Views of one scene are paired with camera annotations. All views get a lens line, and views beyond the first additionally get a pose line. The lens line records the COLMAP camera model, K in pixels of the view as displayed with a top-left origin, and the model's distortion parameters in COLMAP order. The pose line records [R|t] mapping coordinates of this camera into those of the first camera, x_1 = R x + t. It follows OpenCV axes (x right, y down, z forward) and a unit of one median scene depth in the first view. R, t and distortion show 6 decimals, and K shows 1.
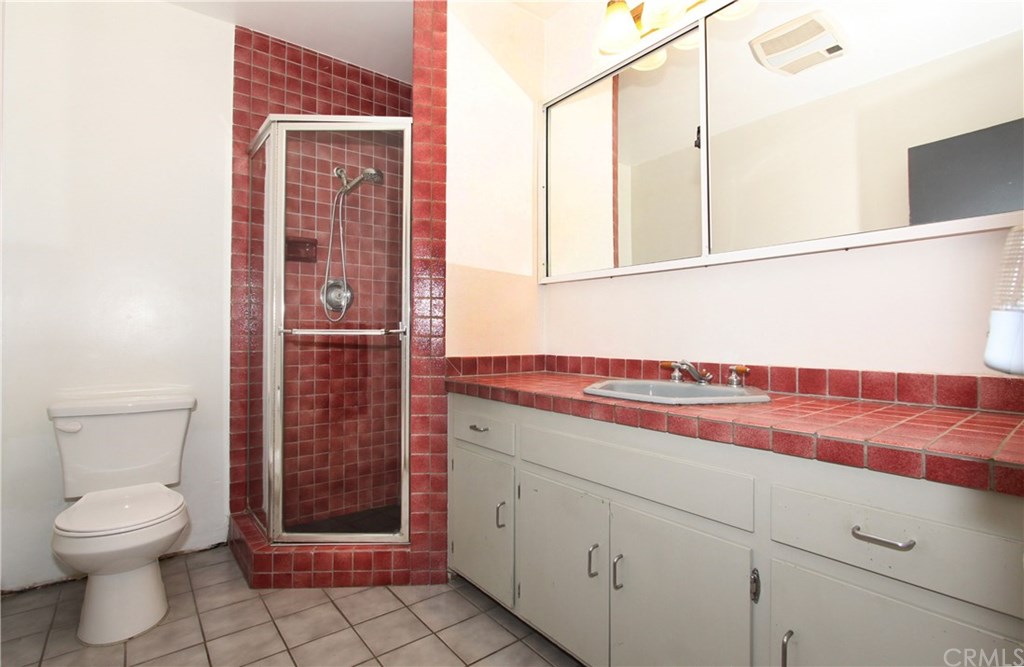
lens RADIAL K [[470.5, 0, 512.5], [0, 470.5, 334.5], [0, 0, 1]] dist [-0.000388, -0.000007]
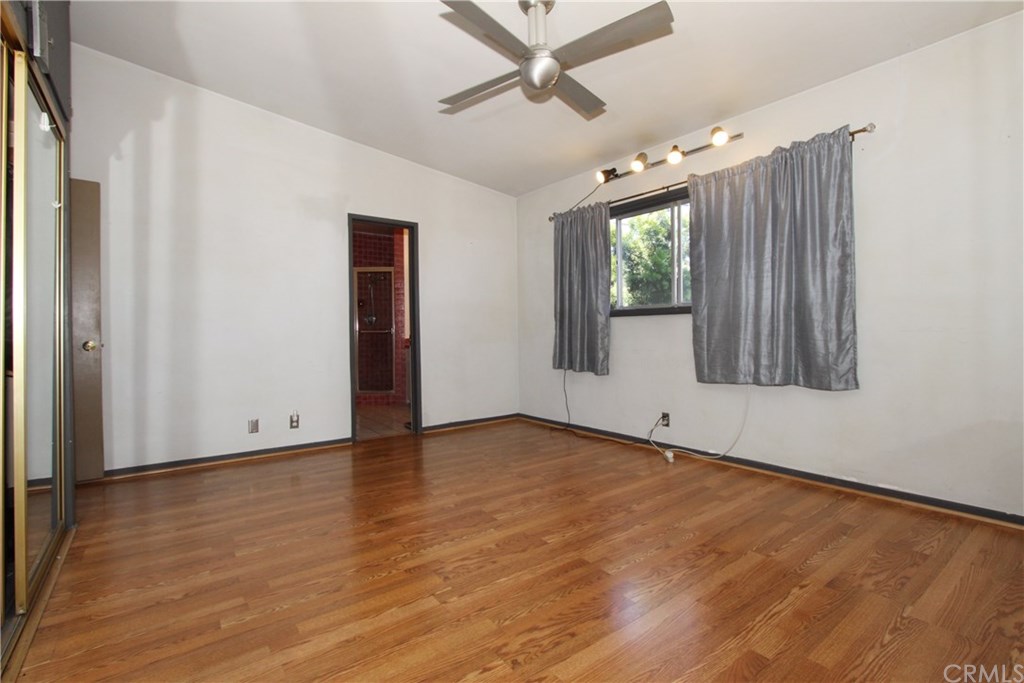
lens RADIAL K [[470.8, 0, 511.4], [0, 470.8, 339.8], [0, 0, 1]] dist [0.000207, 0.000002]
pose [[0.999544, -0.009131, -0.028782, 0.590647], [0.010004, 0.999490, 0.030322, -0.033649], [0.028491, -0.030597, 0.999126, -1.939176]]
